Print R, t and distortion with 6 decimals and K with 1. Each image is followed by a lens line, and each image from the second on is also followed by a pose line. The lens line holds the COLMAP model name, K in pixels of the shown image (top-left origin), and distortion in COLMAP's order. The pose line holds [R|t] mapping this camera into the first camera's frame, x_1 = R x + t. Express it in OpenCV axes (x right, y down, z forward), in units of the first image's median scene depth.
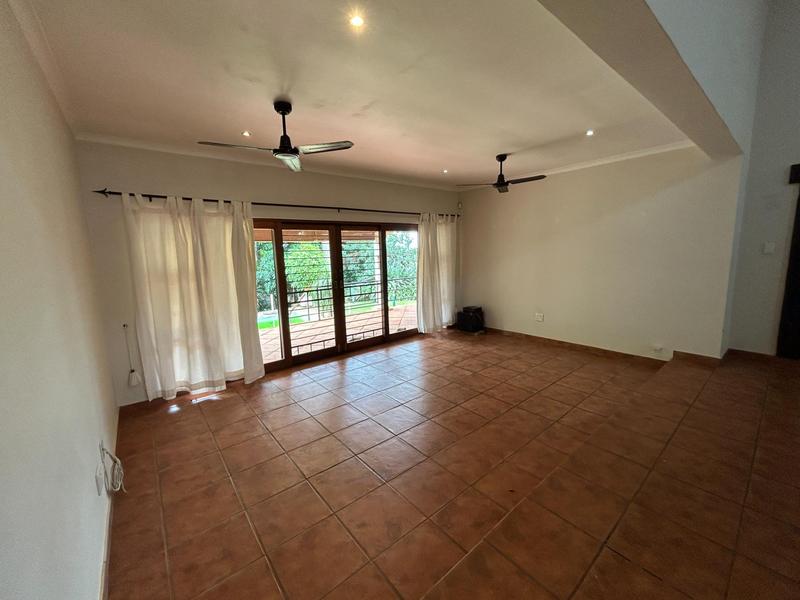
lens RADIAL K [[323.4, 0, 397.8], [0, 323.4, 296.8], [0, 0, 1]] dist [0.001056, -0.000754]
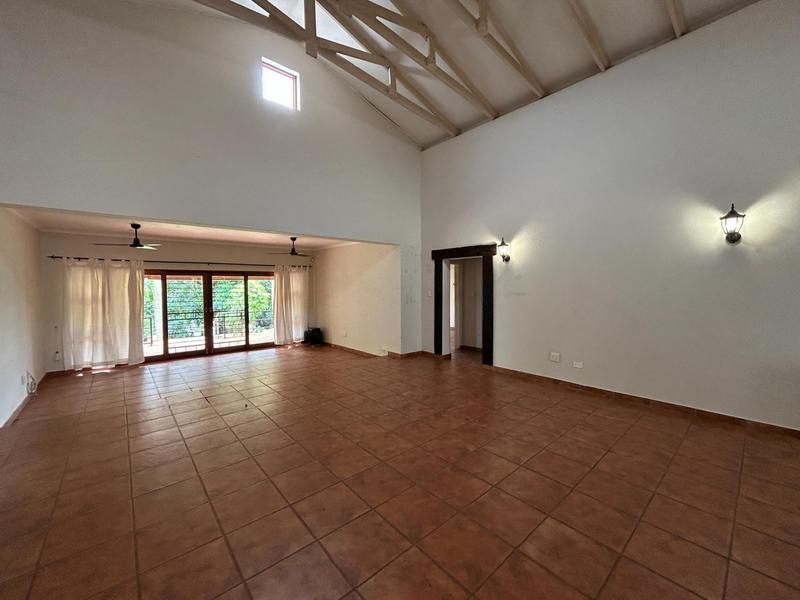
lens RADIAL K [[323.4, 0, 398.8], [0, 323.4, 296.9], [0, 0, 1]] dist [0.001056, -0.000754]
pose [[0.998968, 0.022712, 0.039322, 0.904156], [-0.018316, 0.993901, -0.108742, 0.072511], [-0.041552, 0.107909, 0.993292, -0.814841]]
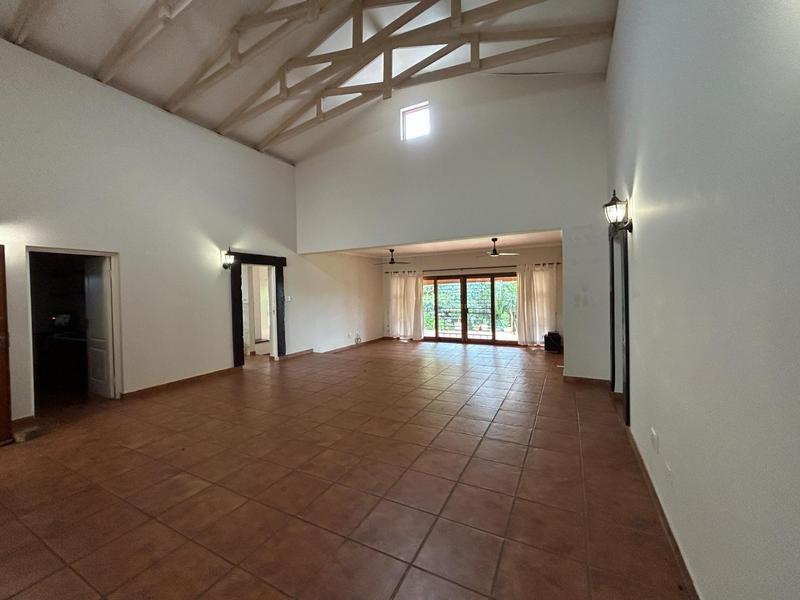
lens RADIAL K [[323.4, 0, 397.5], [0, 323.4, 298.0], [0, 0, 1]] dist [0.001056, -0.000754]
pose [[0.392318, 0.039090, -0.918999, 1.930479], [-0.122152, 0.992462, -0.009932, -0.025879], [0.911683, 0.116154, 0.394136, -0.185307]]
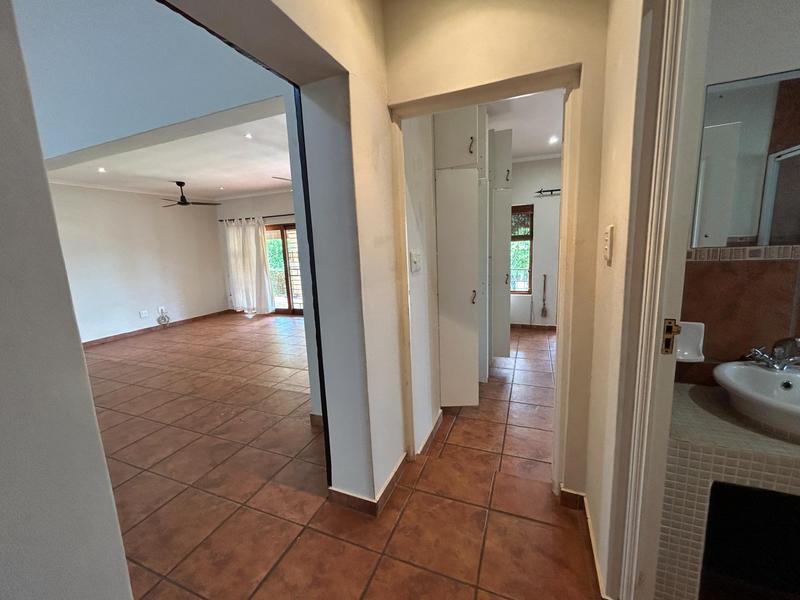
lens RADIAL K [[323.4, 0, 398.3], [0, 323.4, 294.4], [0, 0, 1]] dist [0.001056, -0.000754]
pose [[0.489474, 0.145314, -0.859825, 1.614133], [-0.101589, 0.988806, 0.109281, -0.142761], [0.866080, 0.033859, 0.498757, 0.797453]]
